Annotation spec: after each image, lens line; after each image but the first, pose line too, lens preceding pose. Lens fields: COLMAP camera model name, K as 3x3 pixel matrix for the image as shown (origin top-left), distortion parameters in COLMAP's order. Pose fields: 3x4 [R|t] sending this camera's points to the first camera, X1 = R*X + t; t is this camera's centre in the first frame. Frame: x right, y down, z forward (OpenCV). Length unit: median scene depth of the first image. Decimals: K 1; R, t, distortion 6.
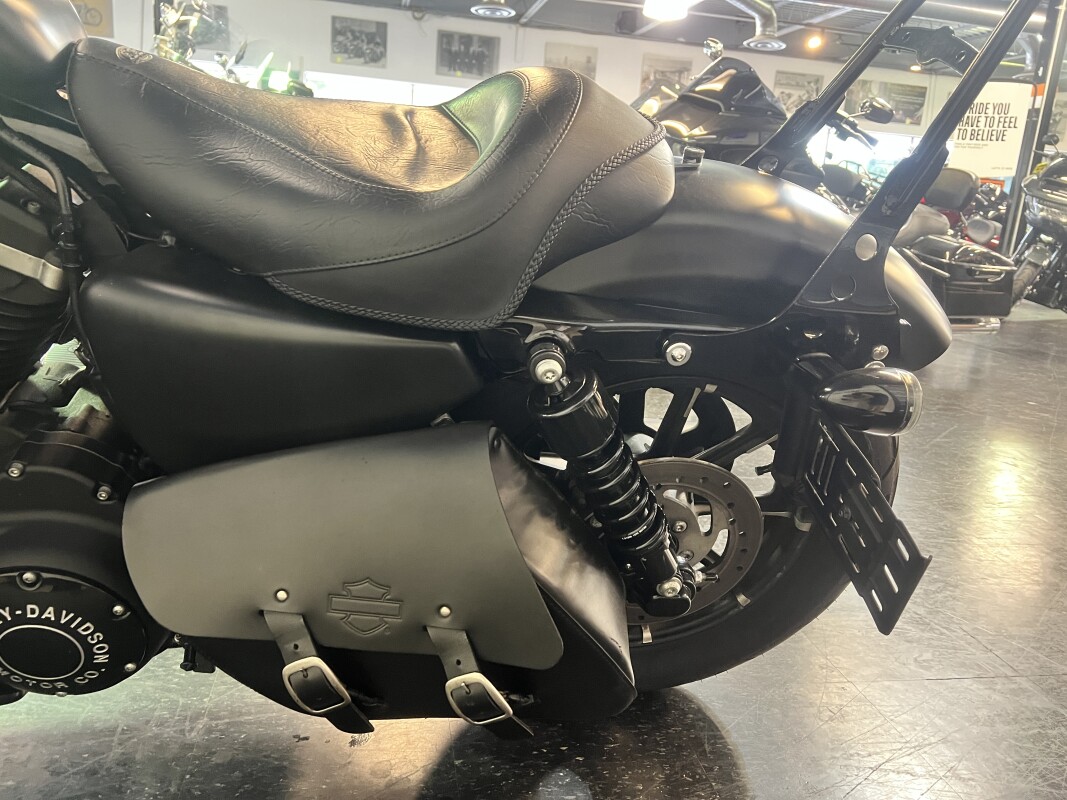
lens RADIAL K [[808.6, 0, 536.9], [0, 808.6, 405.5], [0, 0, 1]] dist [0.062905, -0.059539]
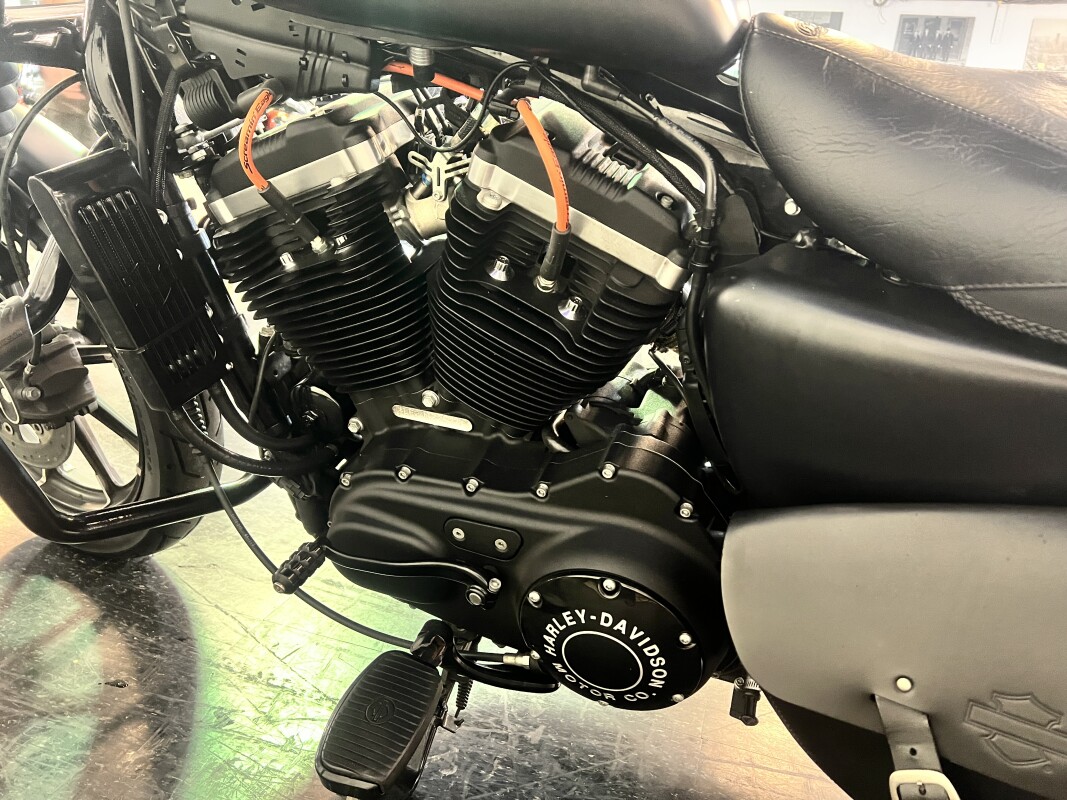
lens RADIAL K [[808.6, 0, 536.9], [0, 808.6, 405.5], [0, 0, 1]] dist [0.062905, -0.059539]
pose [[0.890834, 0.129181, -0.435576, -0.301456], [-0.128808, 0.991200, 0.030528, -0.017674], [0.435686, 0.028910, 0.899634, 0.098245]]
